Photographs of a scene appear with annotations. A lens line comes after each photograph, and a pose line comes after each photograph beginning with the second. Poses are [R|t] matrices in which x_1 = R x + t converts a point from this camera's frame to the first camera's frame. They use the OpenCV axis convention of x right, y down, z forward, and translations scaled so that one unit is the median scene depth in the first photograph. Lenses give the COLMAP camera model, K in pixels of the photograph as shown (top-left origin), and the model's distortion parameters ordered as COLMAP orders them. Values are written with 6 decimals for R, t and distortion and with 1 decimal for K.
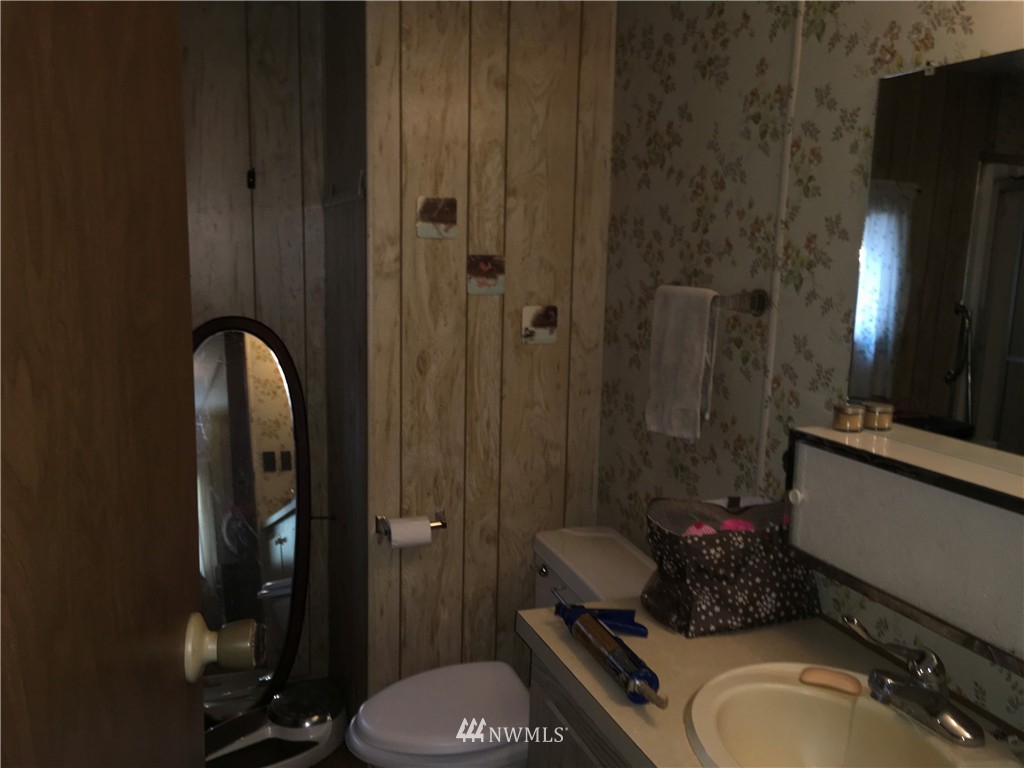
lens RADIAL K [[876.2, 0, 509.8], [0, 876.2, 380.3], [0, 0, 1]] dist [0.058974, -0.046535]
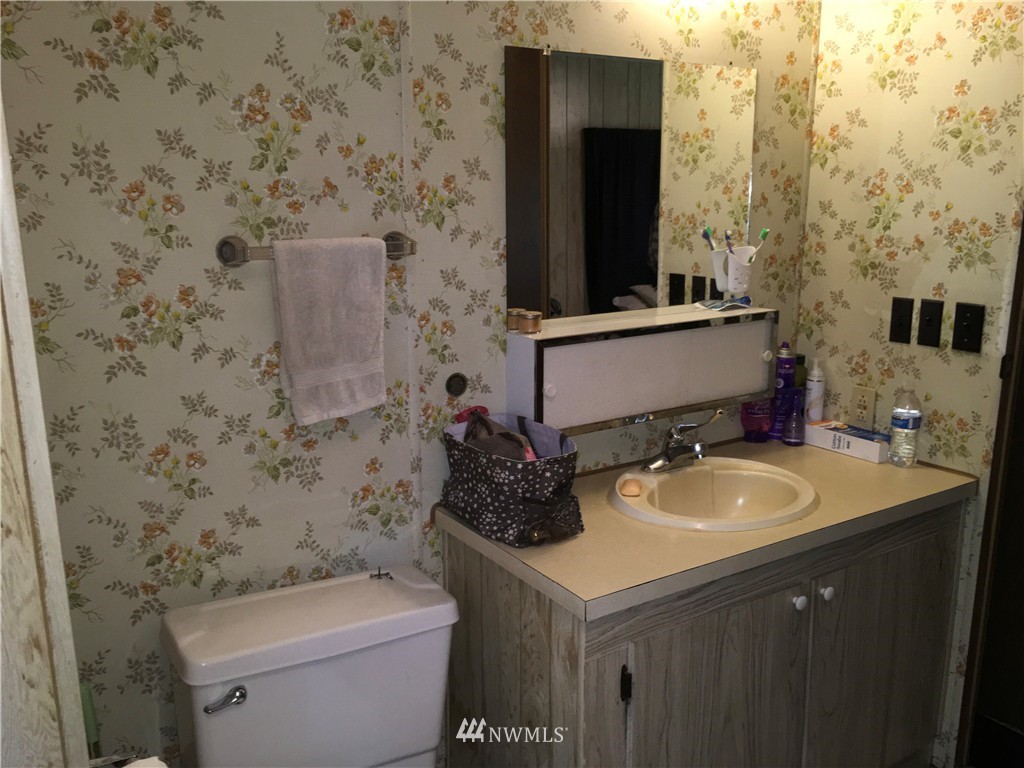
lens RADIAL K [[876.2, 0, 509.9], [0, 876.2, 390.7], [0, 0, 1]] dist [0.058974, -0.046535]
pose [[-0.191921, -0.242950, 0.950864, -0.739112], [0.153120, 0.949597, 0.273532, -0.189644], [-0.969392, 0.198092, -0.145047, 1.090366]]
